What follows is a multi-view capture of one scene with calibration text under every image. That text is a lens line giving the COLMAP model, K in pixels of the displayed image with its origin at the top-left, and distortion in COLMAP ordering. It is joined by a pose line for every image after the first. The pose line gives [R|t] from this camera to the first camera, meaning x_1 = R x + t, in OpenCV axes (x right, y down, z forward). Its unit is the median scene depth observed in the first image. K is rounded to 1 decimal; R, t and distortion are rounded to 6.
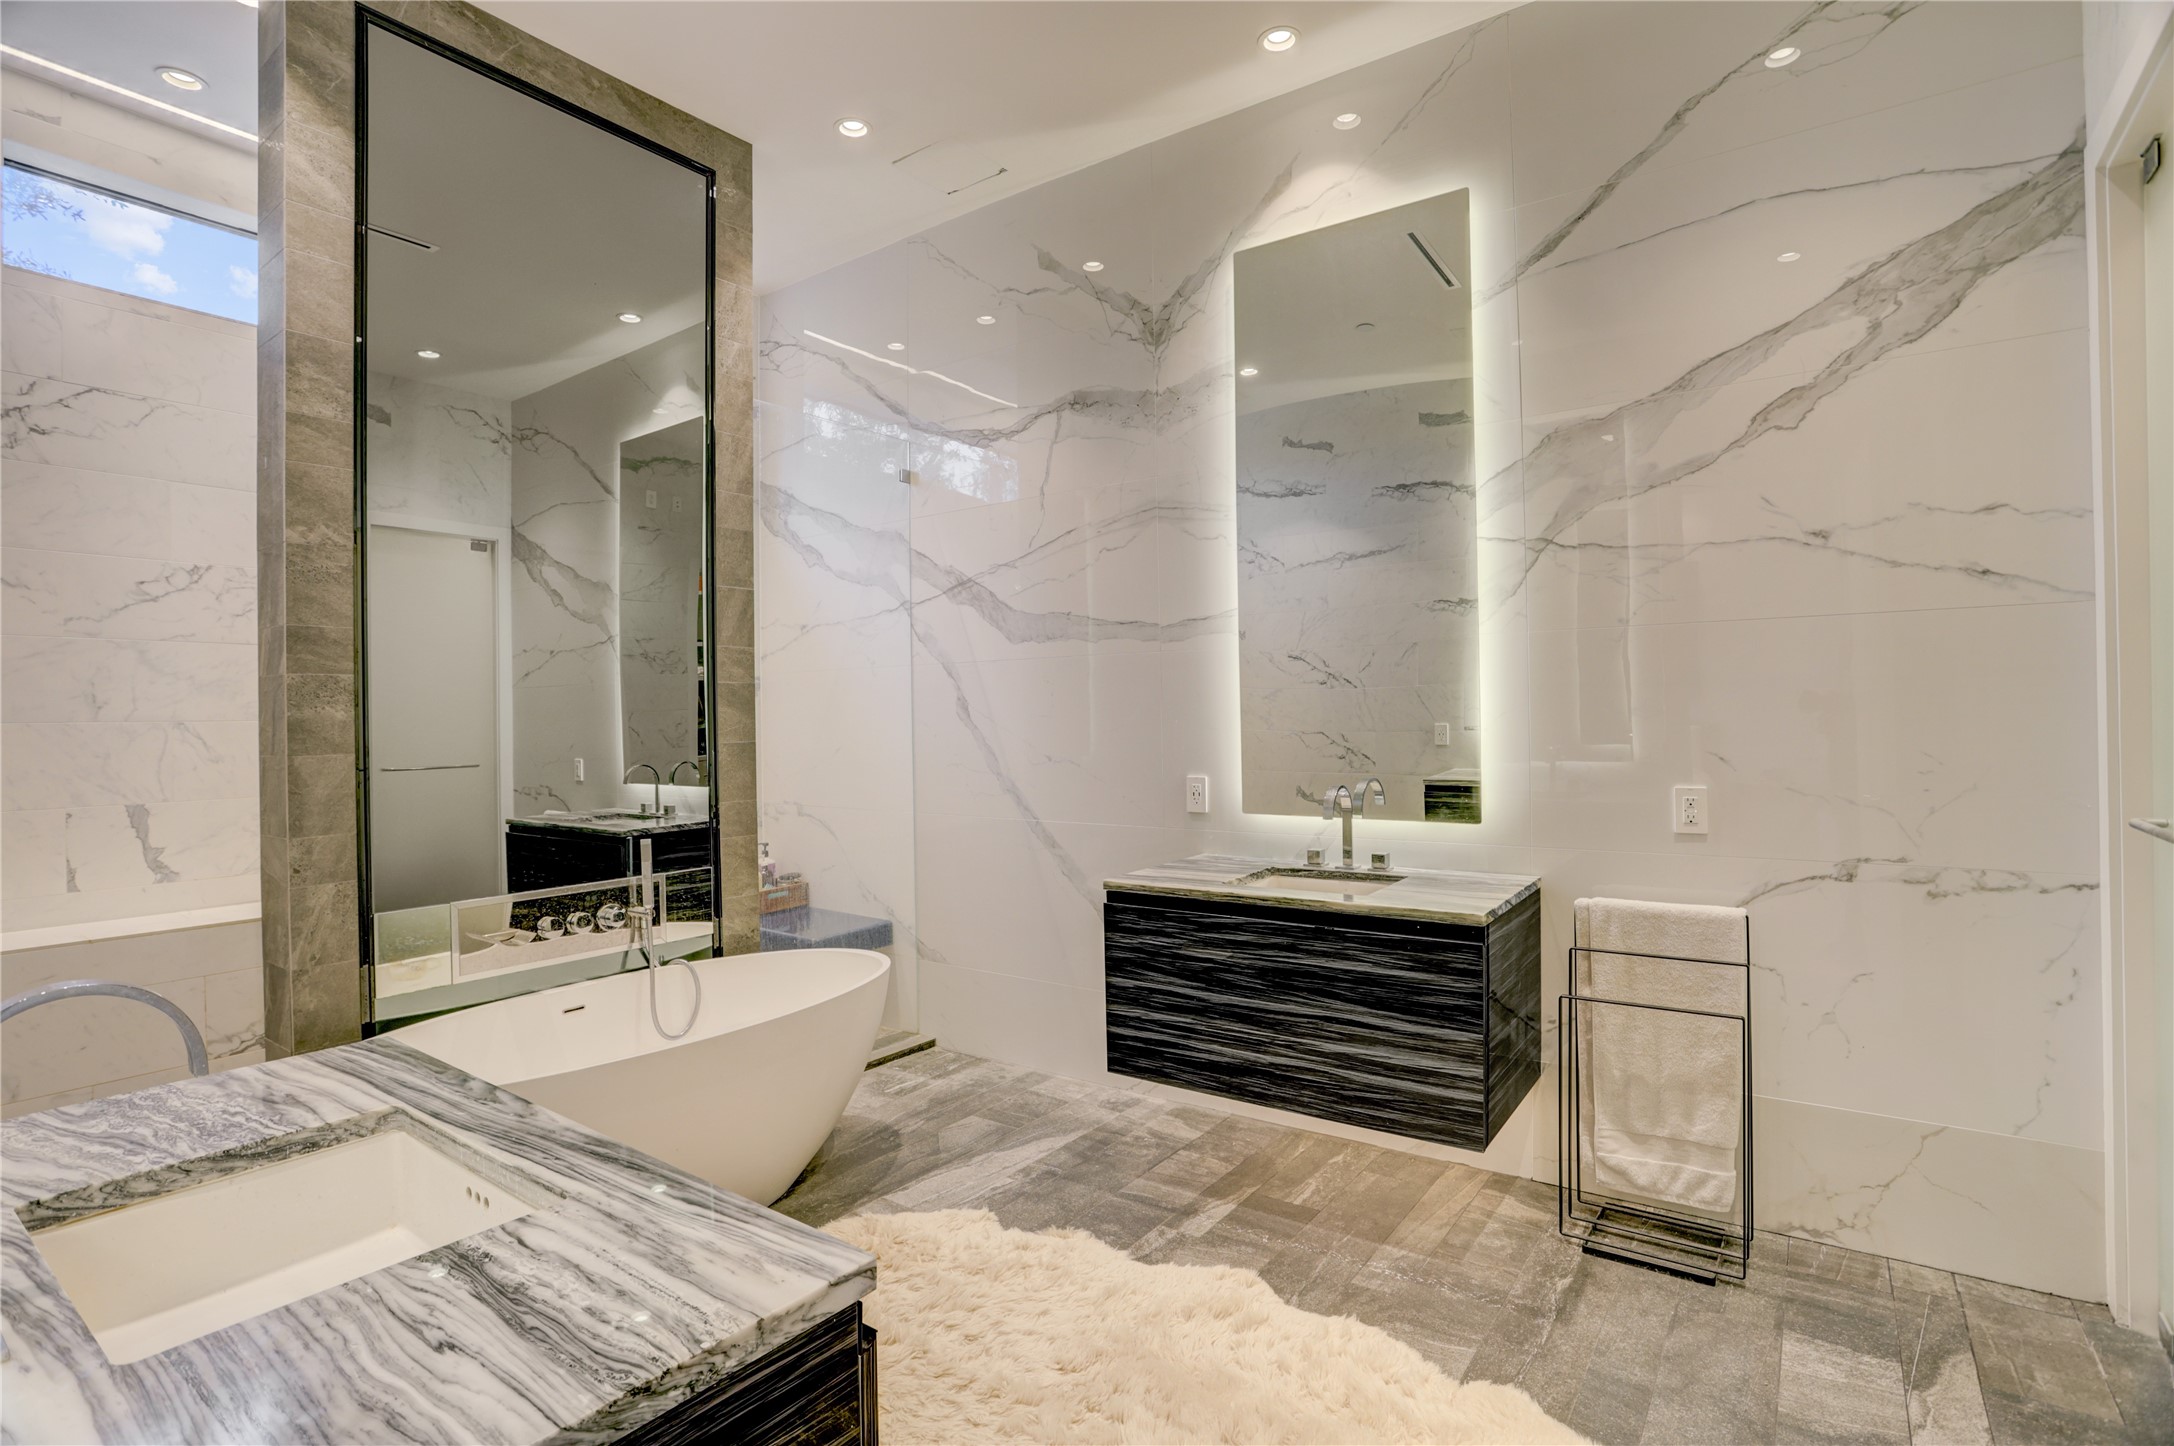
lens RADIAL K [[1035.2, 0, 1082.2], [0, 1035.2, 729.3], [0, 0, 1]] dist [-0.085339, 0.038074]
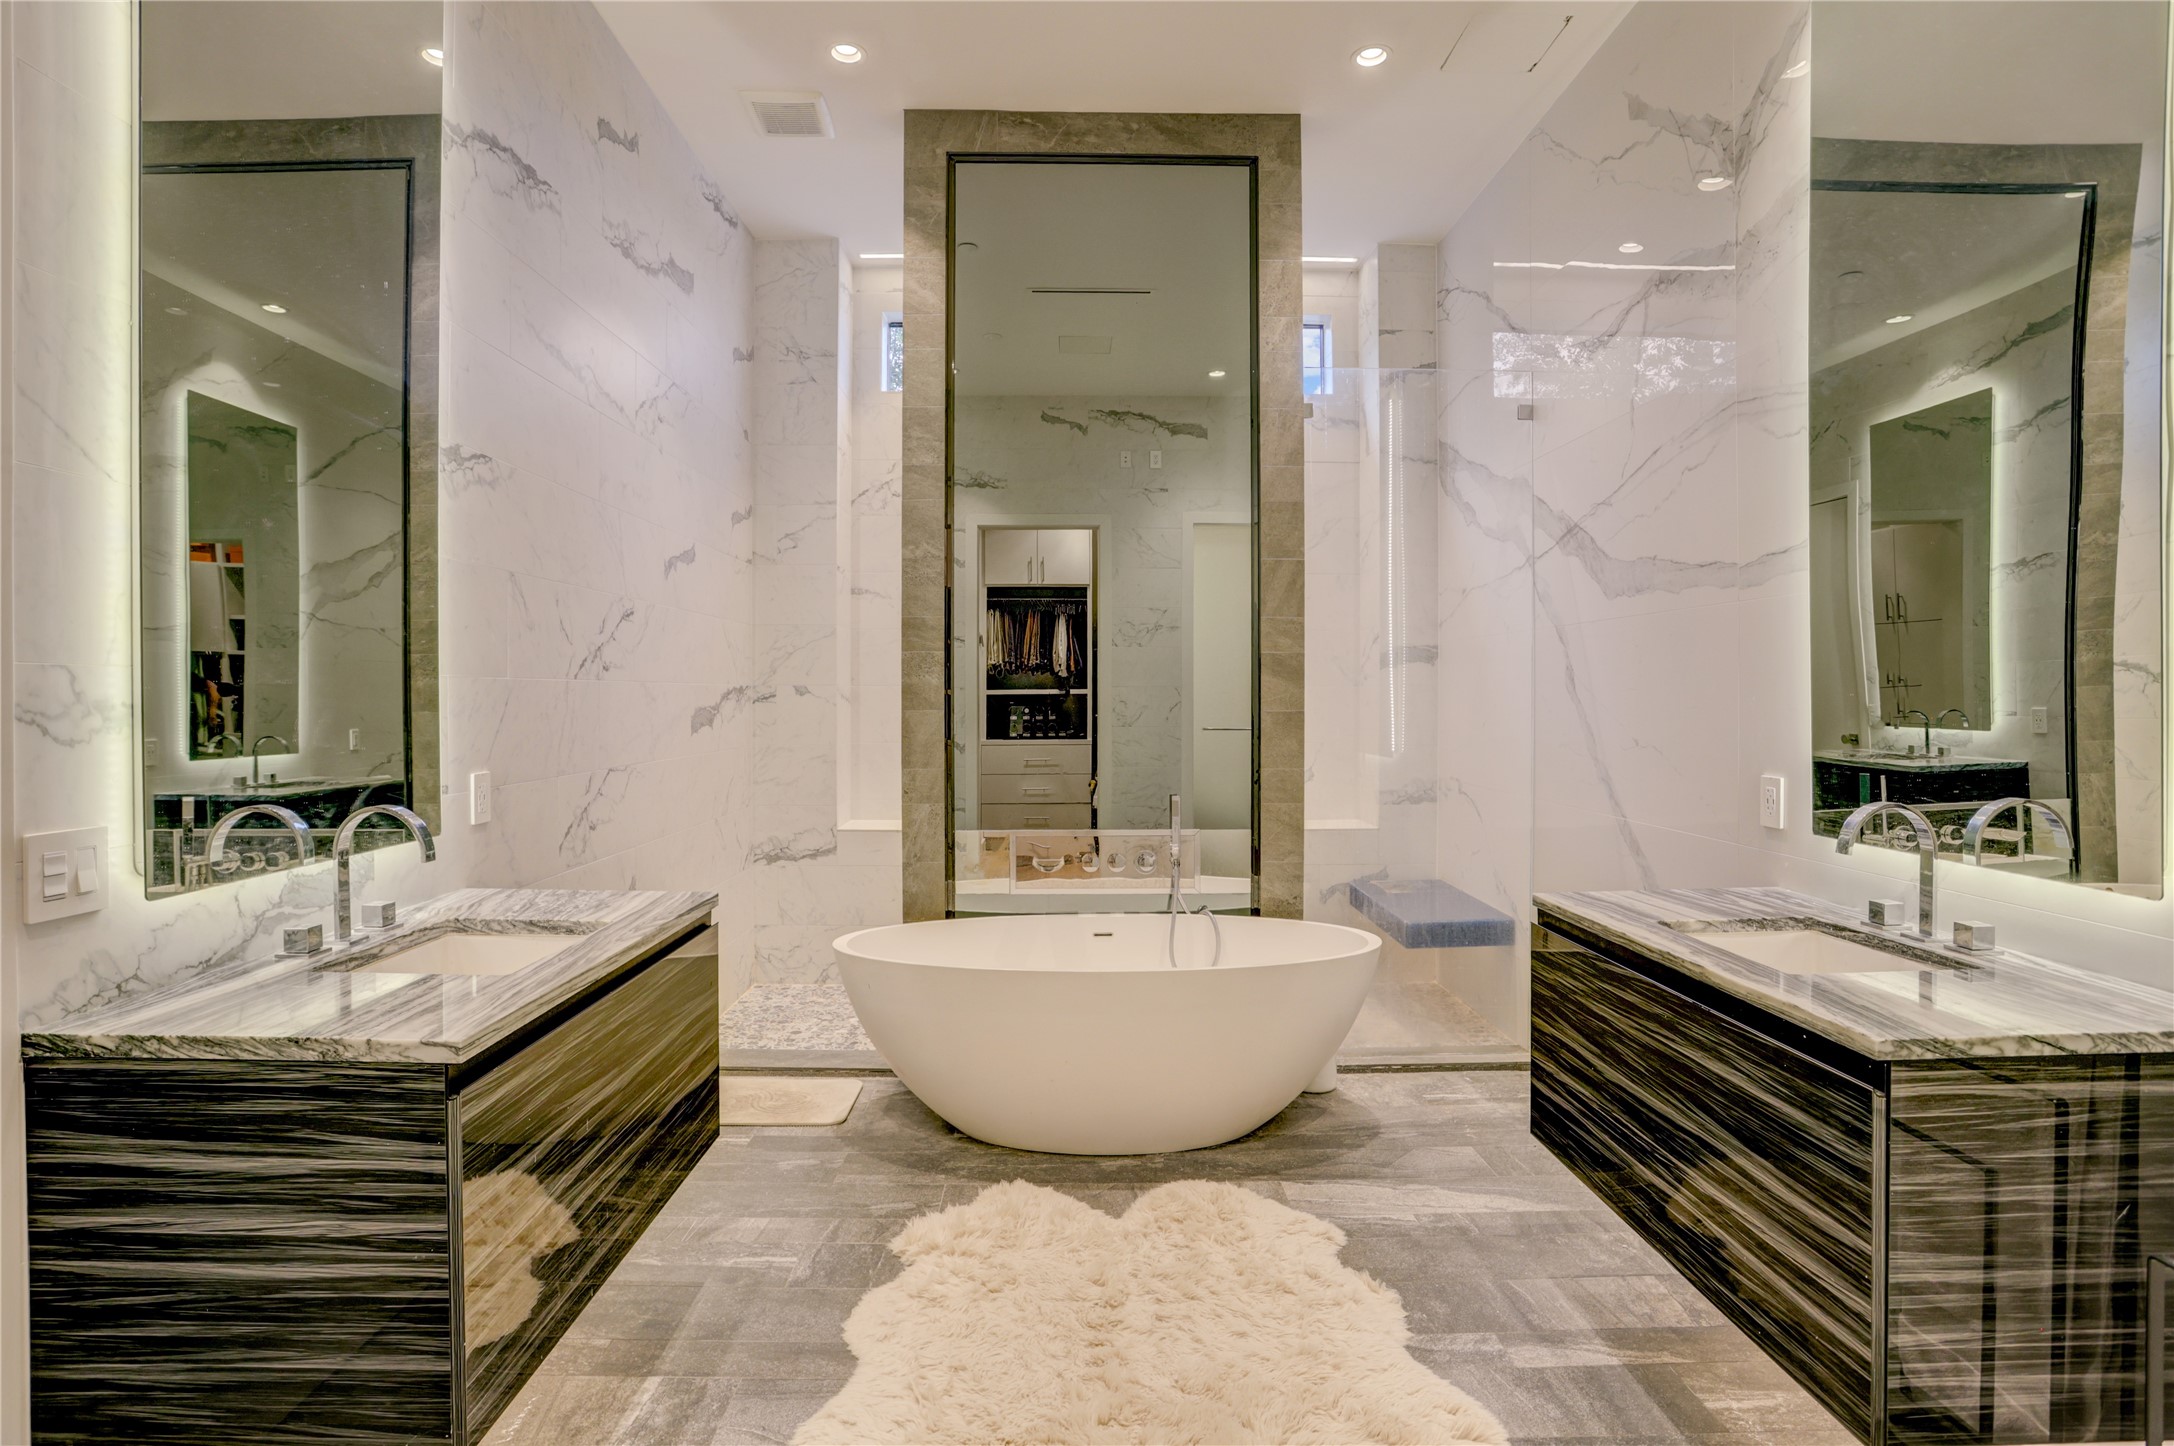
lens RADIAL K [[1071.8, 0, 1087.0], [0, 1071.8, 723.0], [0, 0, 1]] dist [-0.088645, 0.043321]
pose [[0.606762, 0.034876, -0.794118, 0.453046], [-0.018592, 0.999386, 0.029686, -0.003873], [0.794666, -0.003248, 0.607038, 0.232634]]
